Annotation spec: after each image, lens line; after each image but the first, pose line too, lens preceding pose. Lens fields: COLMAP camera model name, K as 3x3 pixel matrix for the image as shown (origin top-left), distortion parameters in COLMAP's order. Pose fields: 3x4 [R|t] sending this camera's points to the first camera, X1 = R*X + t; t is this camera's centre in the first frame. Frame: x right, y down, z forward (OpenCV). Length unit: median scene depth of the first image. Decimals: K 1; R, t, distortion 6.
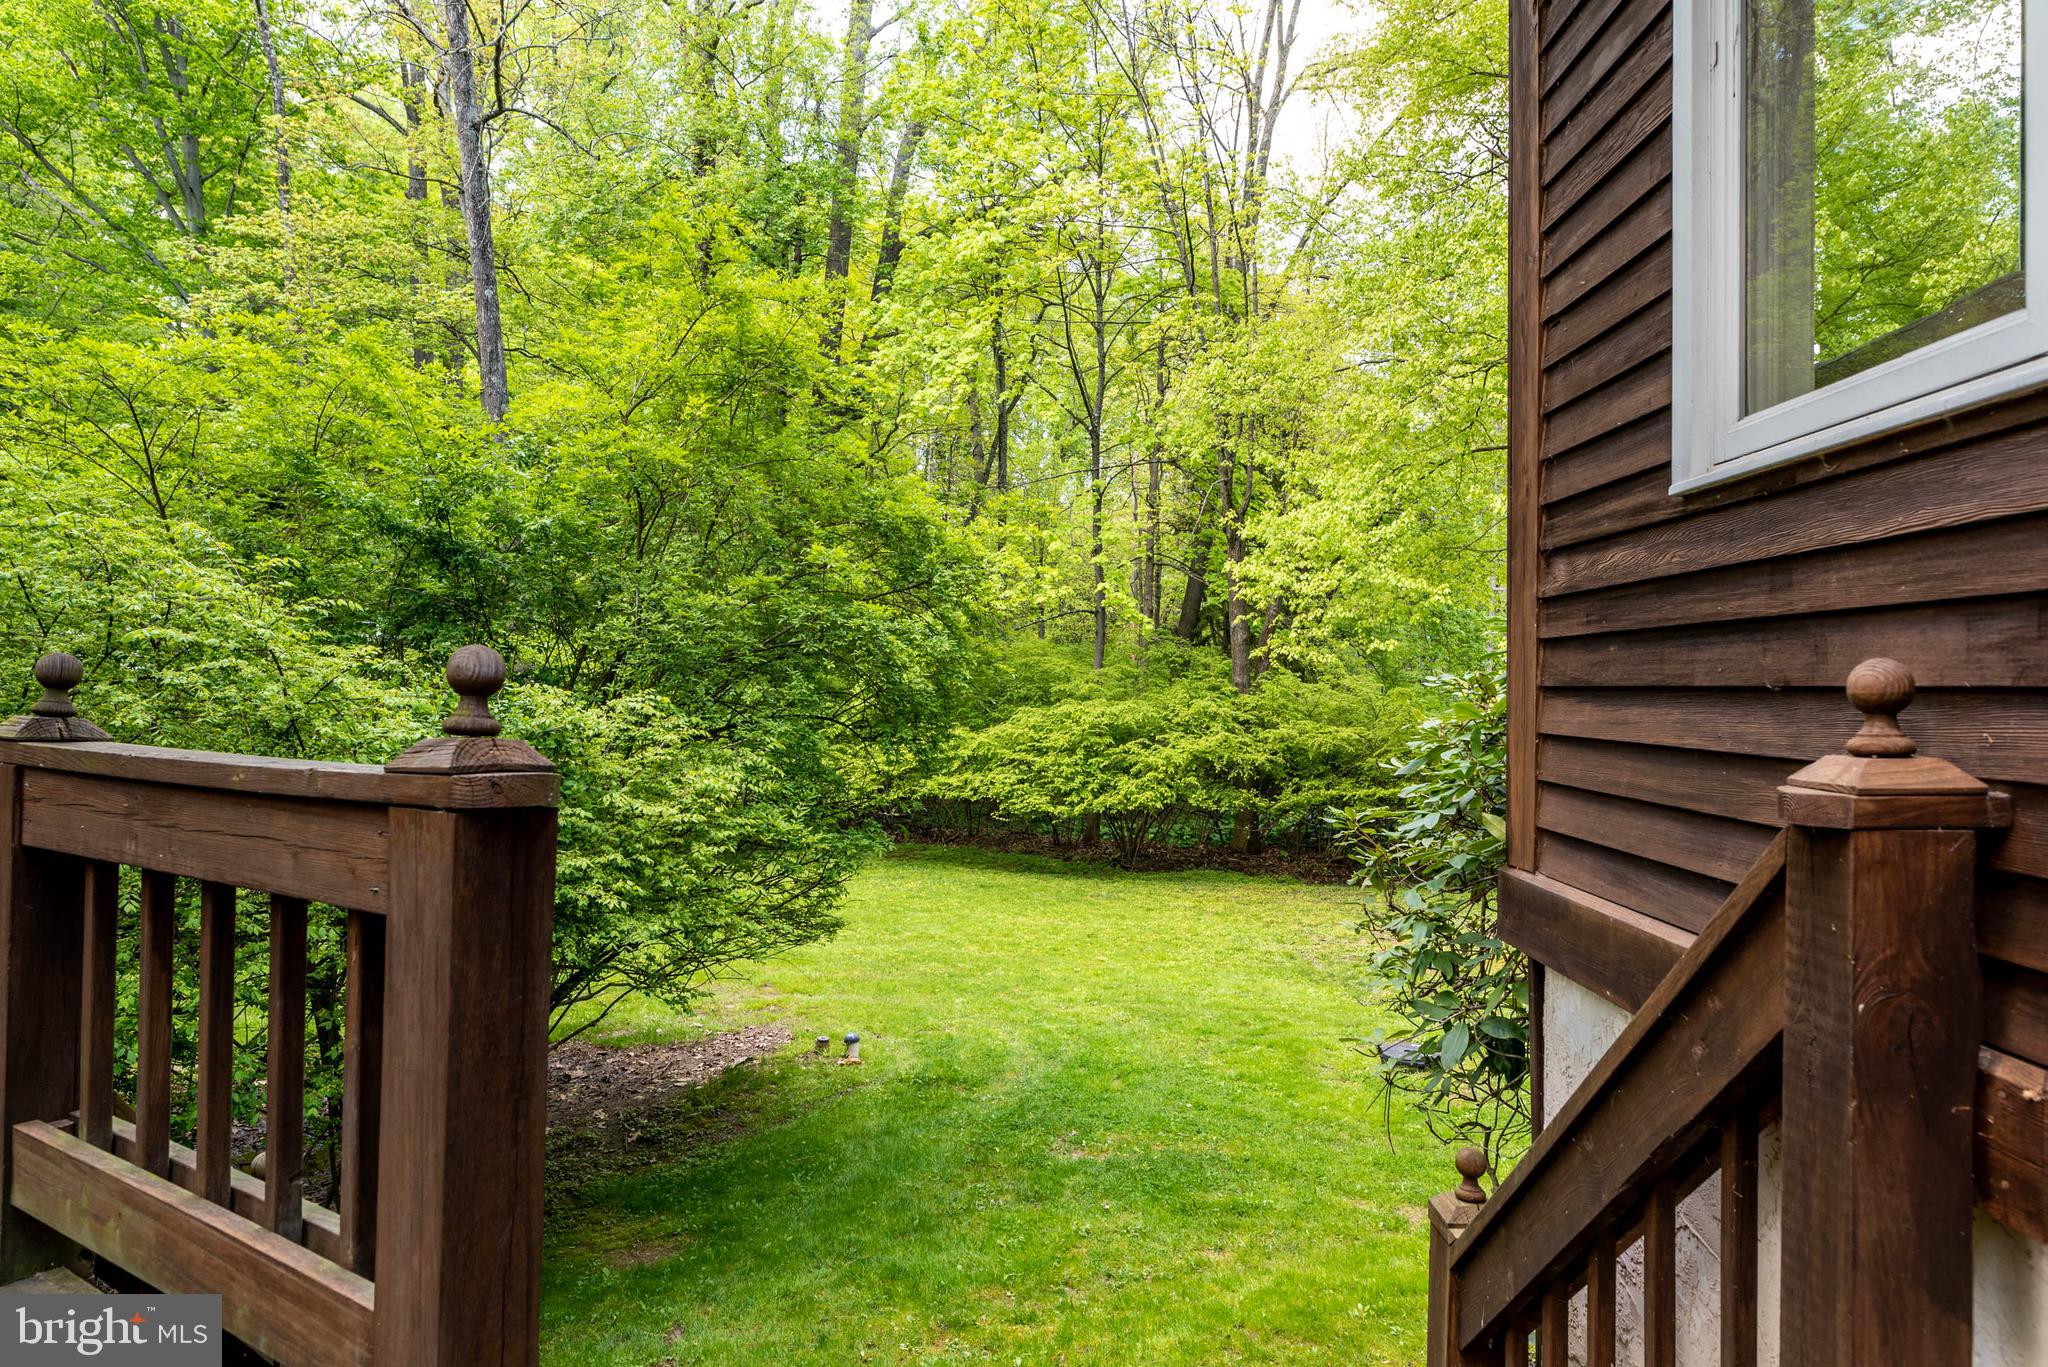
lens RADIAL K [[1181.9, 0, 1019.7], [0, 1181.9, 685.6], [0, 0, 1]] dist [0.000361, -0.001412]
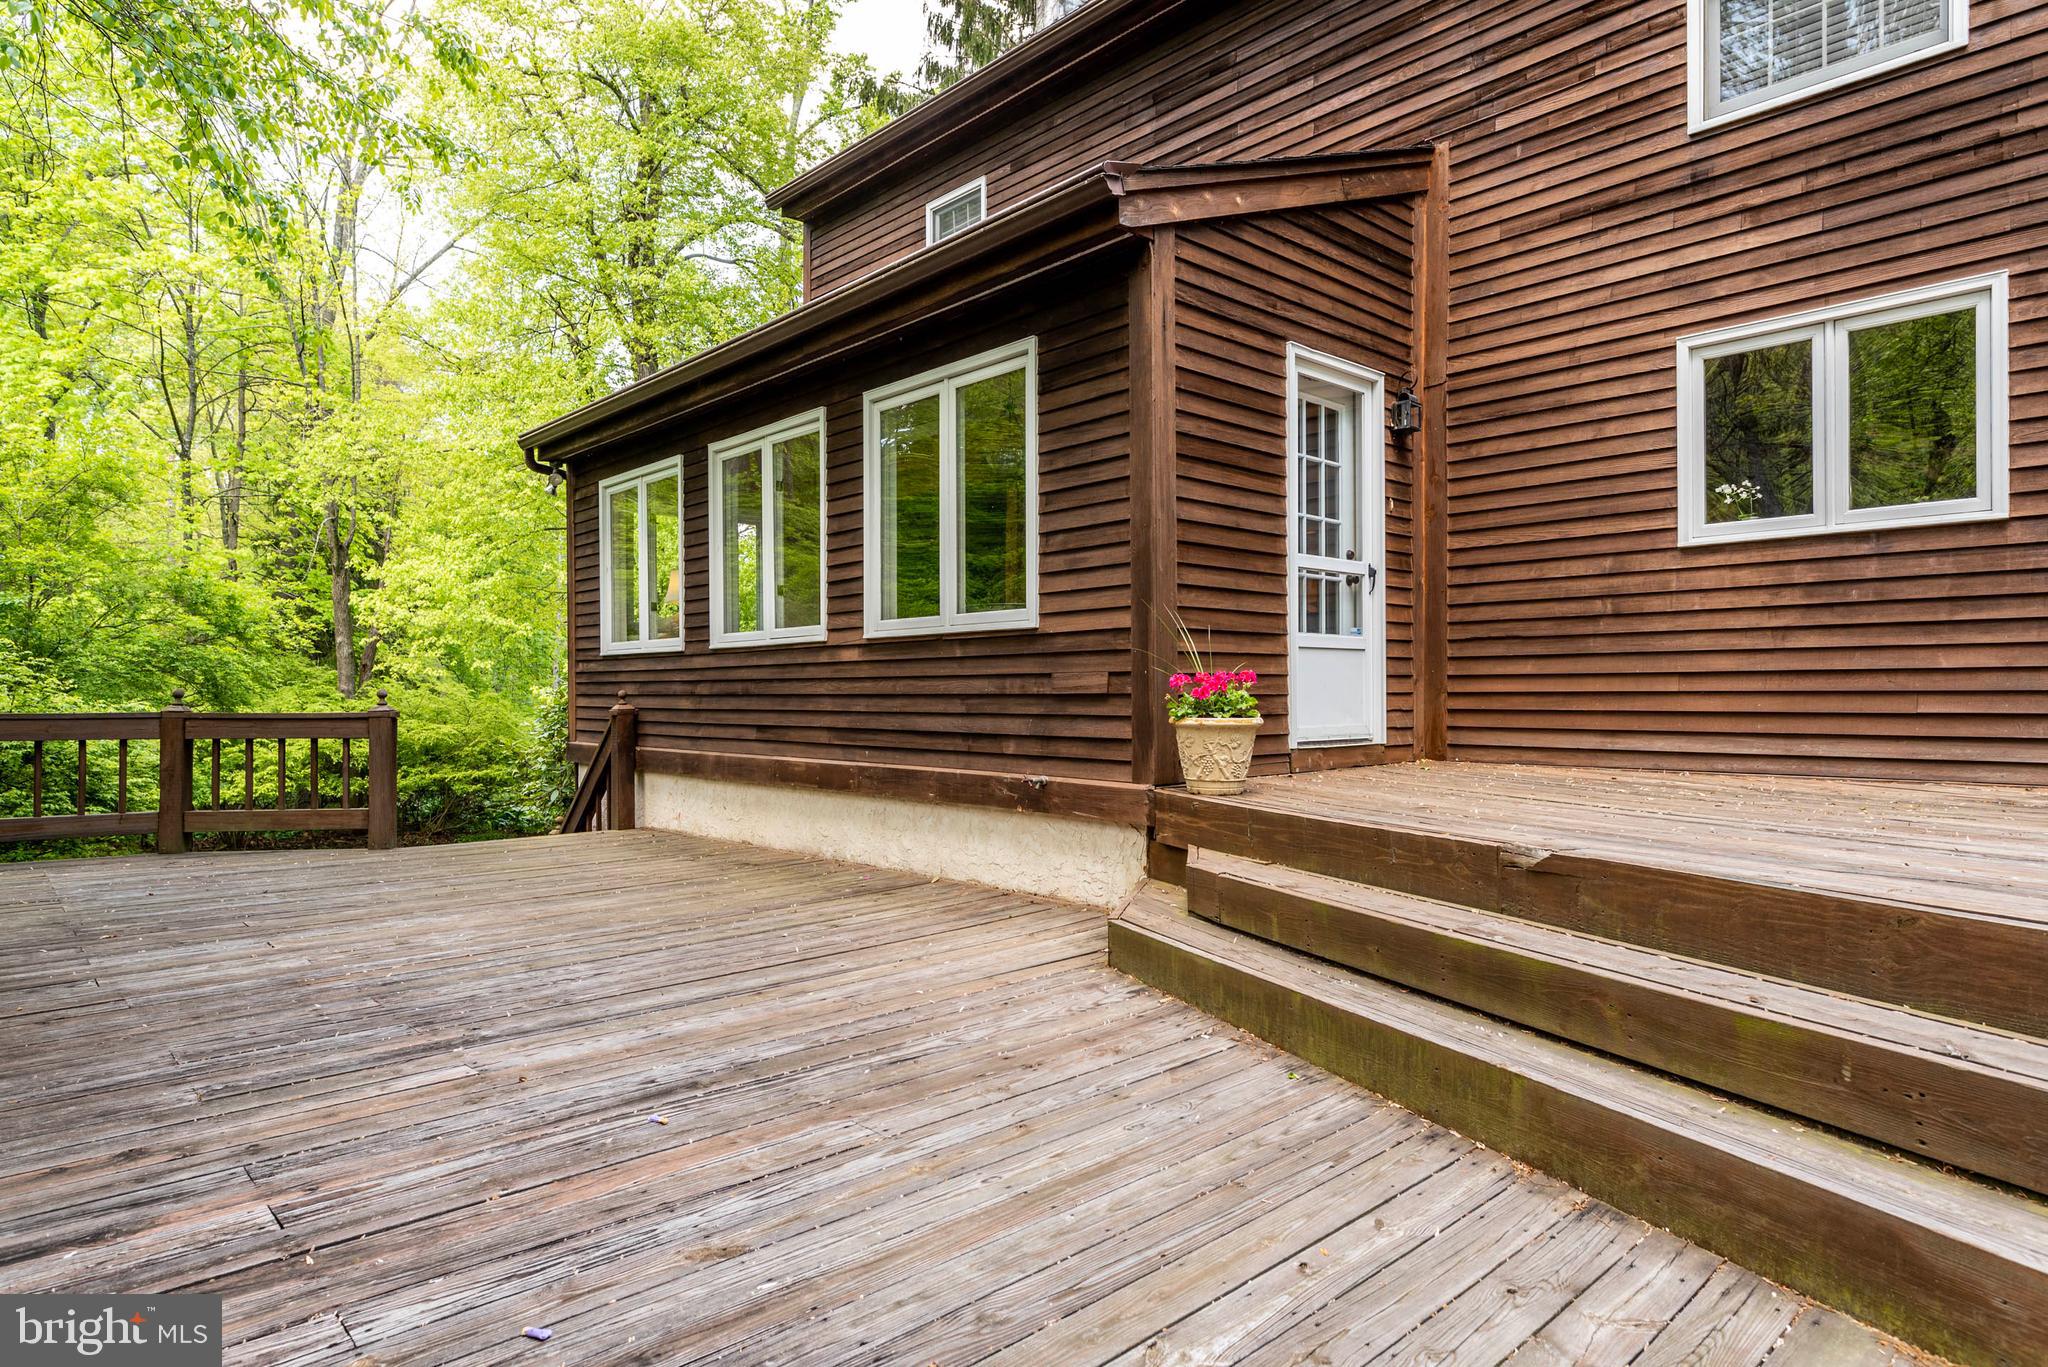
lens RADIAL K [[1181.9, 0, 1019.5], [0, 1181.9, 716.1], [0, 0, 1]] dist [0.000361, -0.001412]
pose [[0.728822, -0.015042, 0.684538, -0.184594], [0.000676, 0.999774, 0.021249, -0.001389], [-0.684703, -0.015024, 0.728667, -0.450778]]
